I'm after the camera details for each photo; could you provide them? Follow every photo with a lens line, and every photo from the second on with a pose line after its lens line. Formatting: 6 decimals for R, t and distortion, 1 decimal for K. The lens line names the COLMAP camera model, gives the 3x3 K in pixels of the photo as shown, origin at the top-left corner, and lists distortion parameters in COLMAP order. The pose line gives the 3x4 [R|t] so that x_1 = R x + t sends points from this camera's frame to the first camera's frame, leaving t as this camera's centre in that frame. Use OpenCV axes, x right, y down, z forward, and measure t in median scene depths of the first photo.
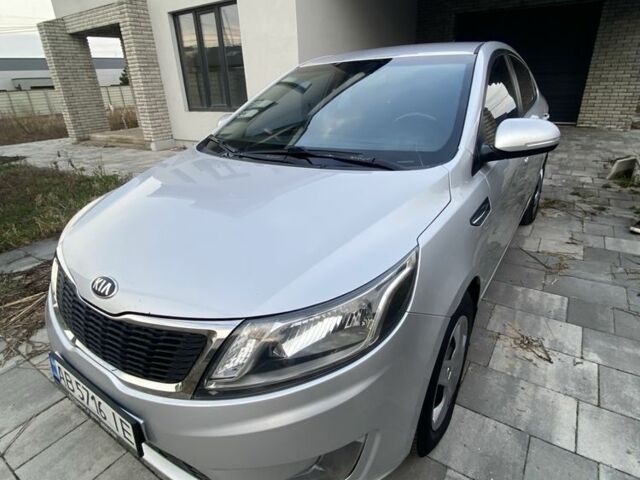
lens RADIAL K [[372.9, 0, 320.0], [0, 372.9, 240.0], [0, 0, 1]] dist [-0.003427, 0.000523]
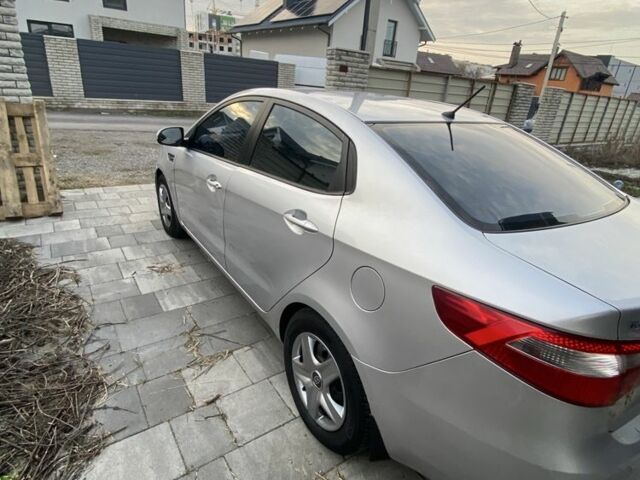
lens RADIAL K [[370.1, 0, 320.0], [0, 370.1, 240.0], [0, 0, 1]] dist [0.037747, -0.042975]
pose [[-0.368093, 0.370729, -0.852682, 1.487457], [-0.436849, 0.740590, 0.510577, -0.839934], [0.820774, 0.560434, -0.110653, 1.514828]]
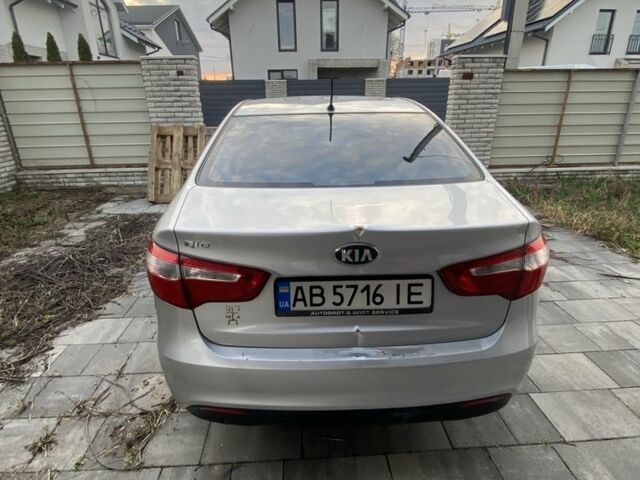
lens RADIAL K [[372.9, 0, 320.0], [0, 372.9, 240.0], [0, 0, 1]] dist [-0.003427, 0.000523]
pose [[-0.808796, 0.256172, -0.529362, 1.147564], [-0.195025, 0.732366, 0.652384, -1.123960], [0.554809, 0.630885, -0.542375, 2.246120]]
